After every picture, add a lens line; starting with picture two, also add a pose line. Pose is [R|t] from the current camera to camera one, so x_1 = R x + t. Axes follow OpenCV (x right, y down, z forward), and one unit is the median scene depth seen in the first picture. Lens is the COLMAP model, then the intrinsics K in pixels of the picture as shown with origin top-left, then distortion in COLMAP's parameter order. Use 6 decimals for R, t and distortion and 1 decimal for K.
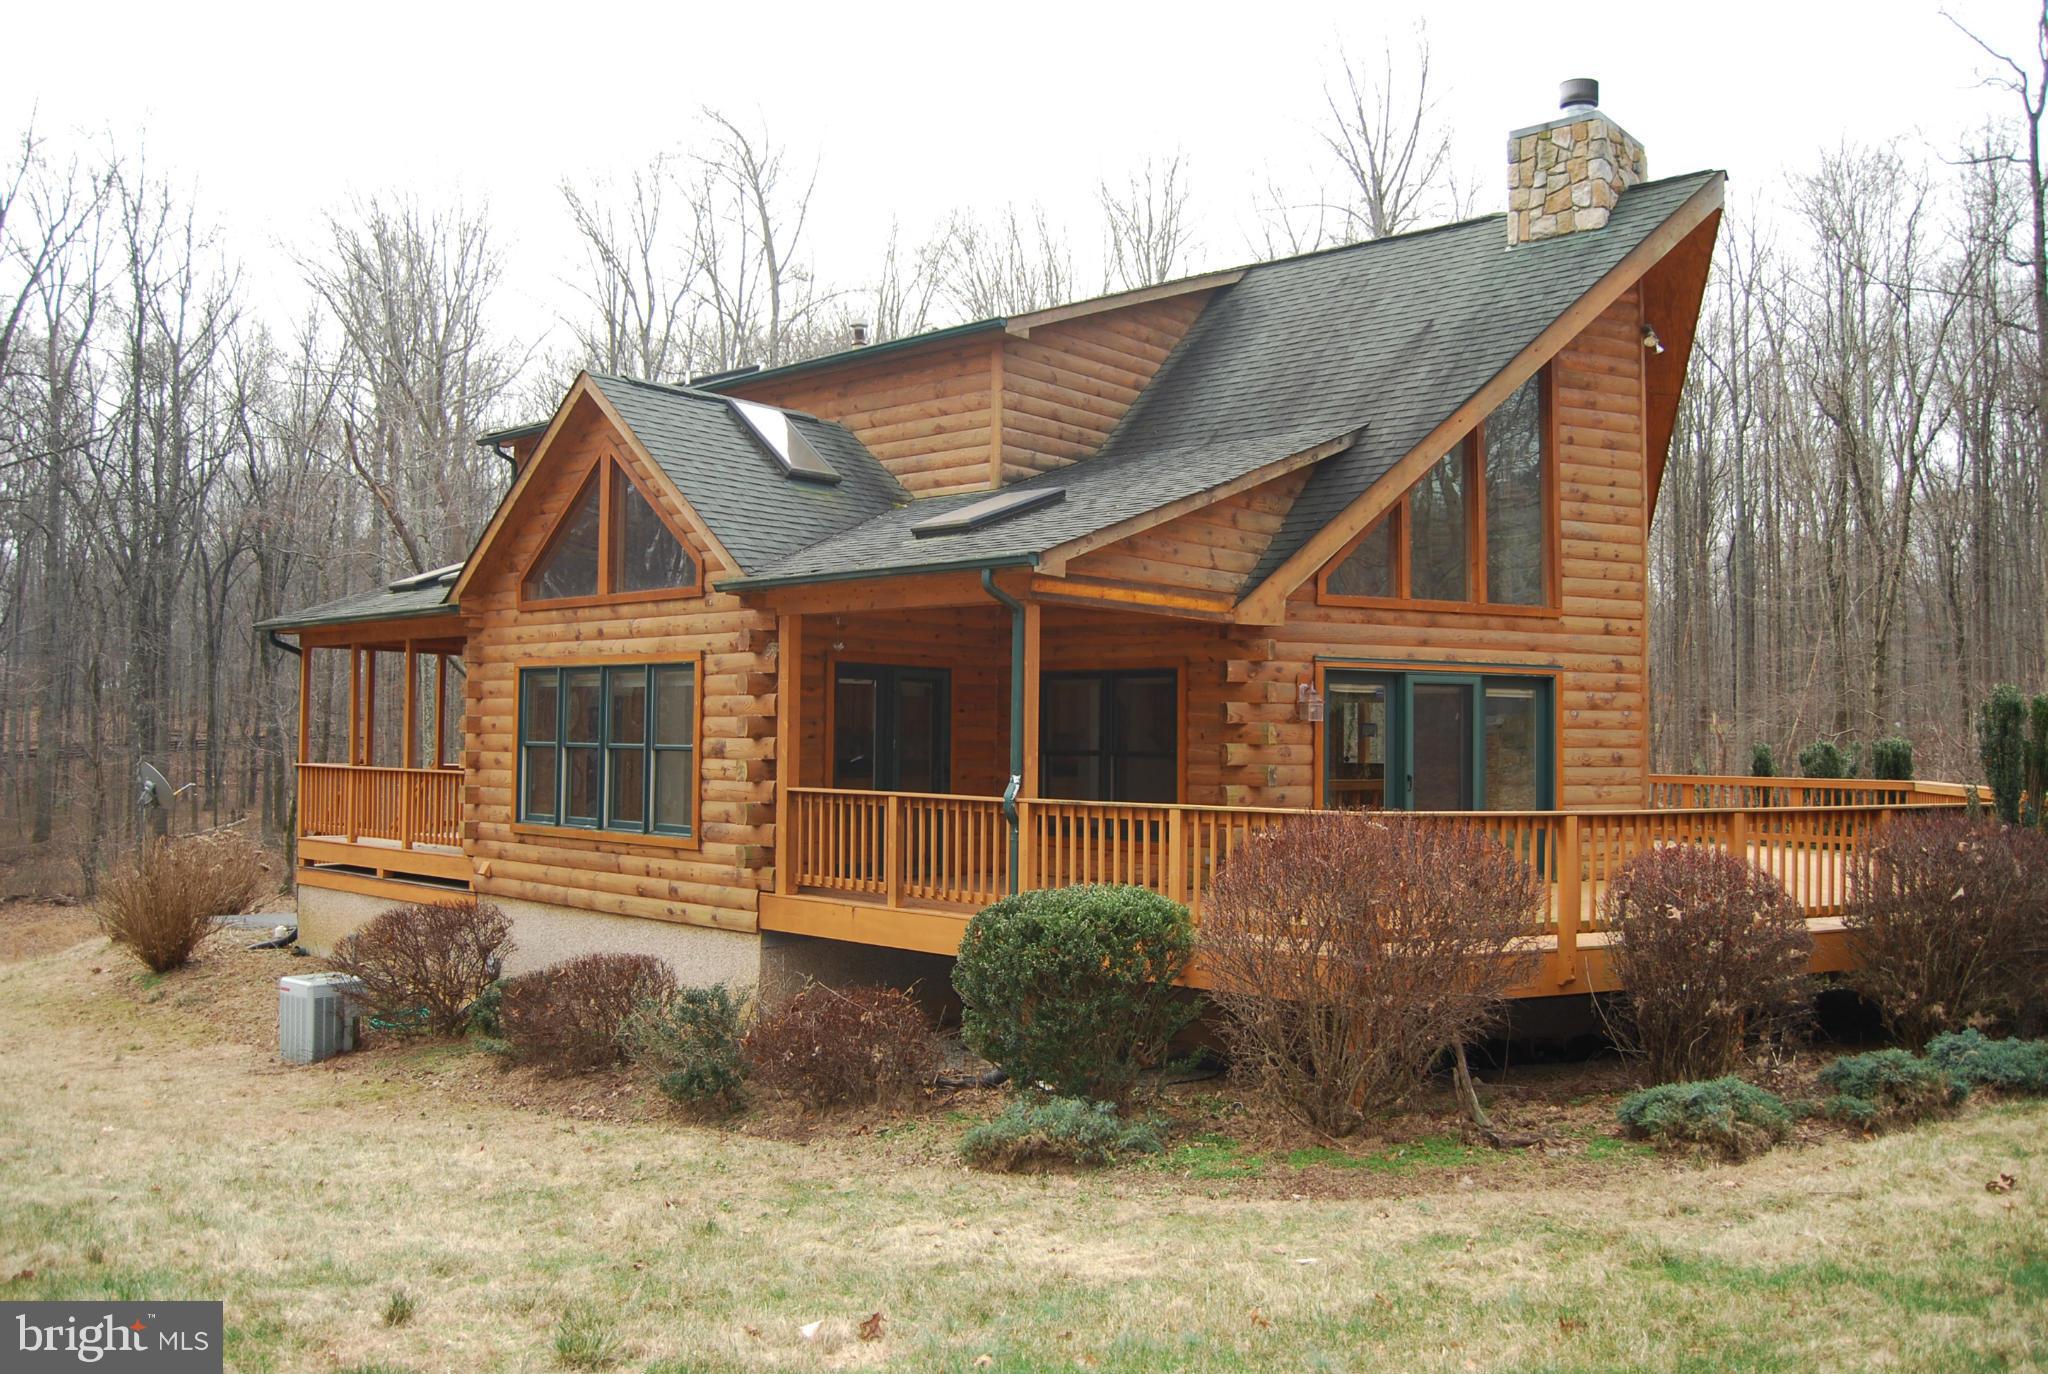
lens RADIAL K [[1625.6, 0, 1034.3], [0, 1625.6, 694.6], [0, 0, 1]] dist [-0.090177, 0.041982]
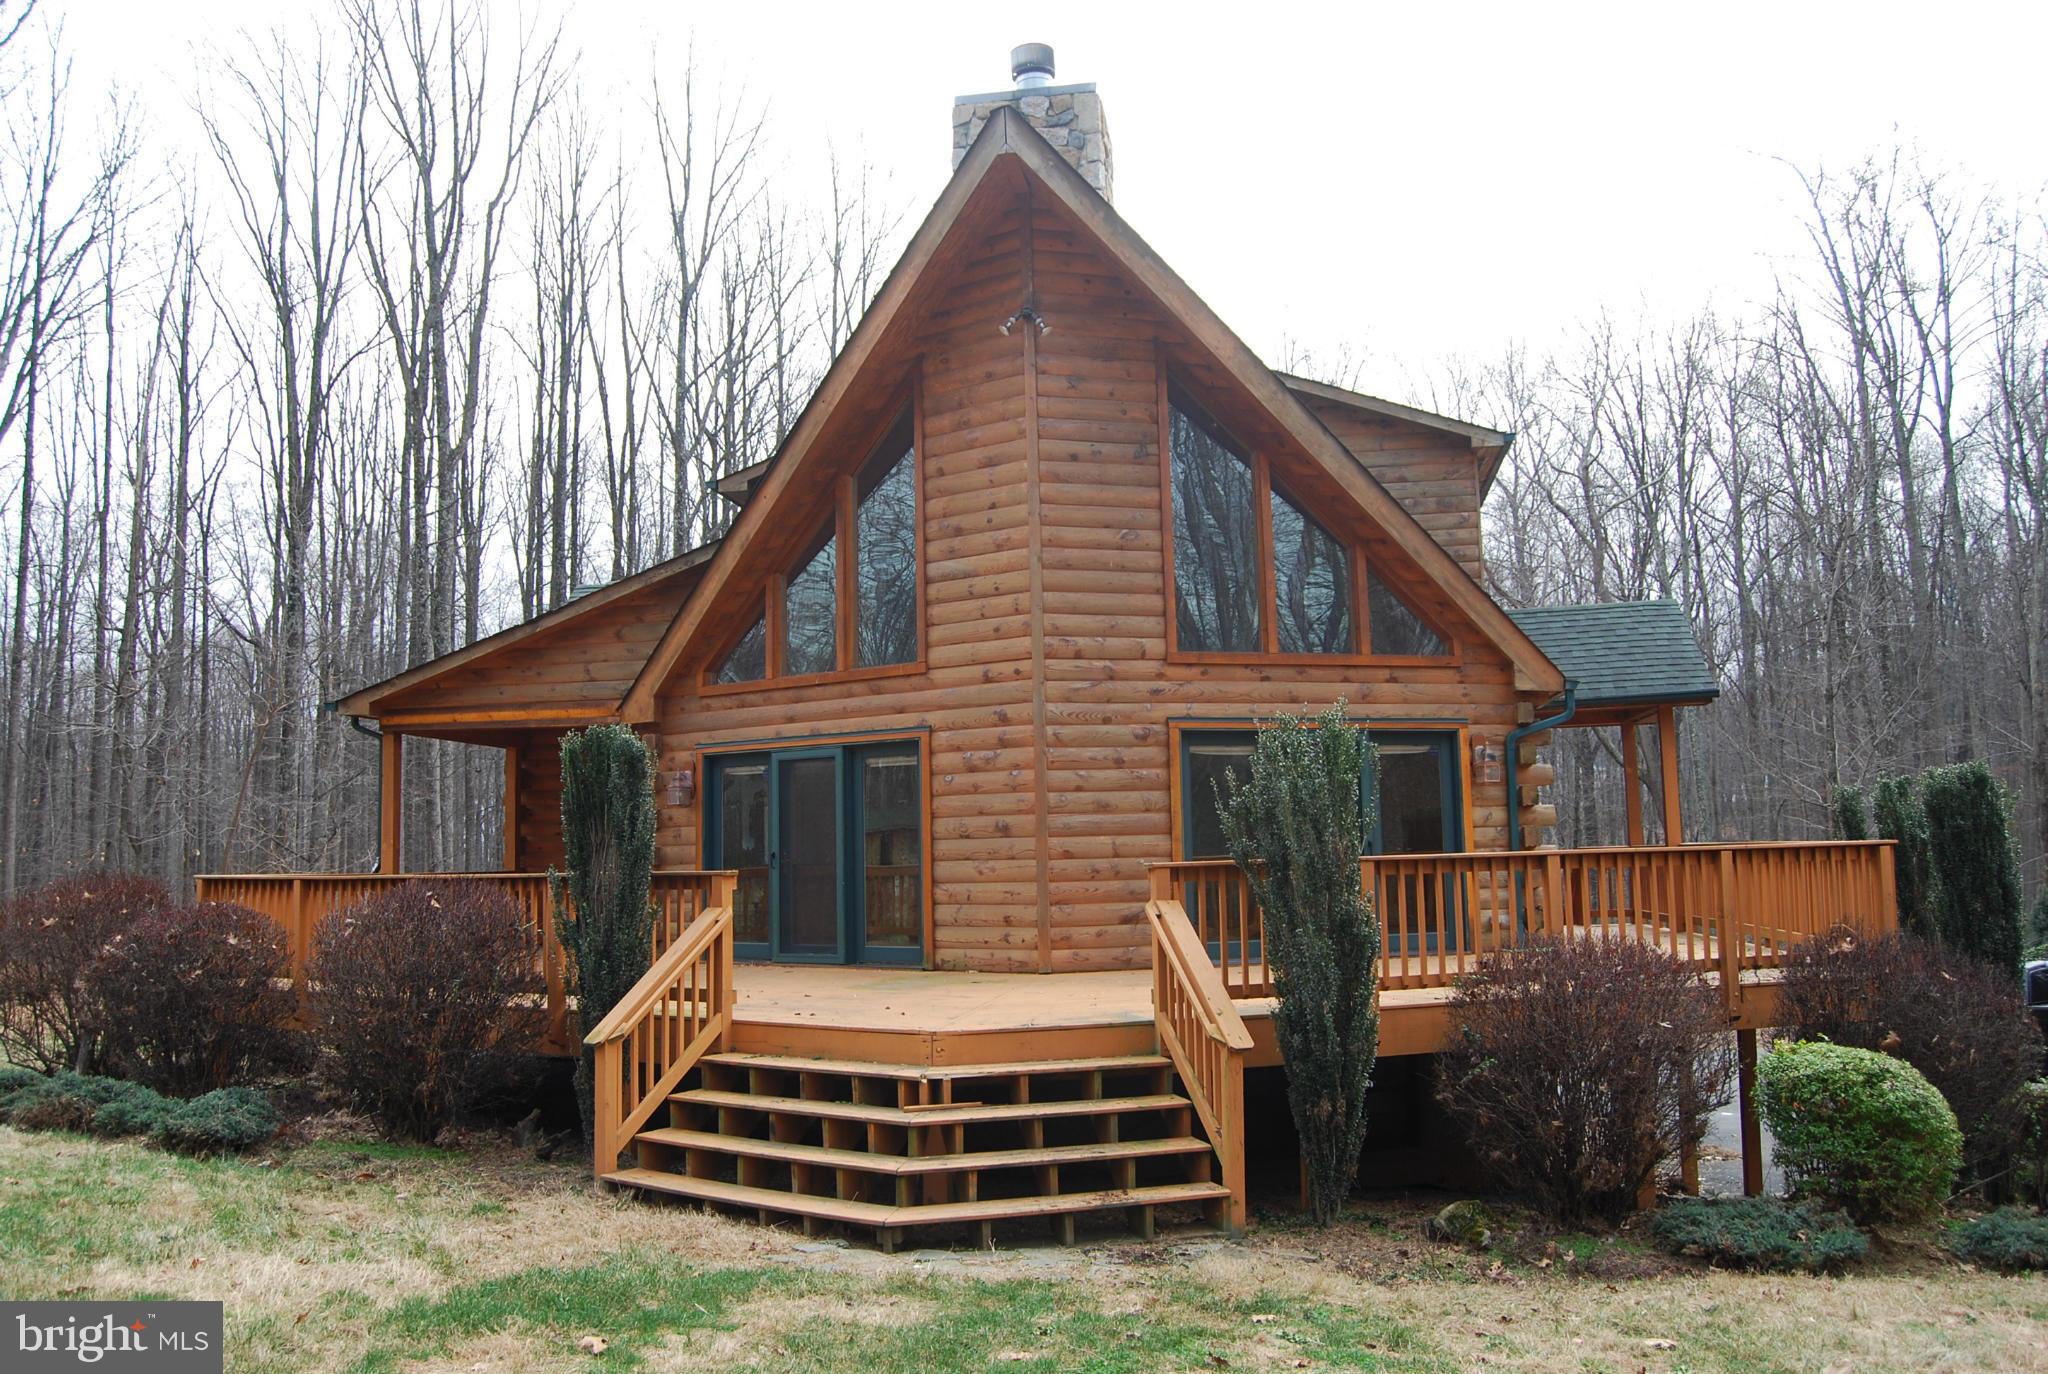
lens RADIAL K [[1625.6, 0, 1024.4], [0, 1625.6, 682.5], [0, 0, 1]] dist [-0.090177, 0.041982]
pose [[0.518990, -0.107615, -0.847979, 1.108821], [0.057863, 0.994191, -0.090757, 0.042406], [0.852820, -0.001964, 0.522202, 0.569513]]
